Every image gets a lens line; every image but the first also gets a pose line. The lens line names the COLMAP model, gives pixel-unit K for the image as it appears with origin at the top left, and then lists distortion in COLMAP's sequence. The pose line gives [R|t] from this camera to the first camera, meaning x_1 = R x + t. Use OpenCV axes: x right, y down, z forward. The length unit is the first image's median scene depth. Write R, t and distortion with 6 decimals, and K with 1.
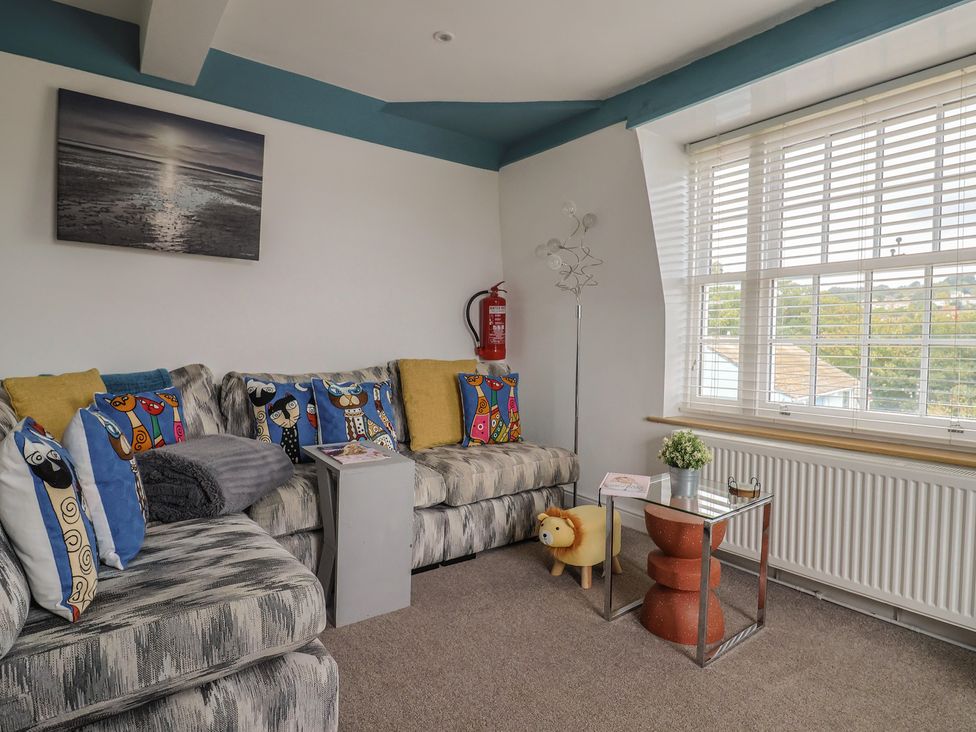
lens RADIAL K [[596.3, 0, 492.9], [0, 596.3, 366.0], [0, 0, 1]] dist [-0.005483, -0.002470]
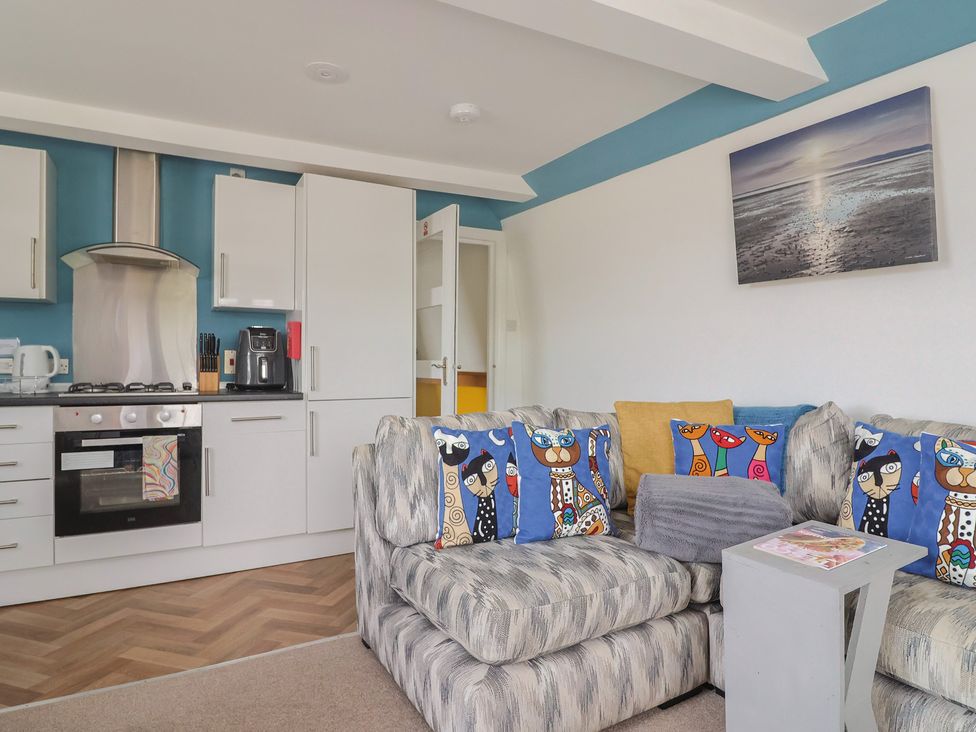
lens RADIAL K [[596.3, 0, 492.9], [0, 596.3, 366.0], [0, 0, 1]] dist [-0.005483, -0.002470]
pose [[-0.151506, -0.007512, -0.988428, 0.431764], [-0.039176, 0.999231, -0.001589, -0.034893], [0.987680, 0.038482, -0.151684, 0.671285]]
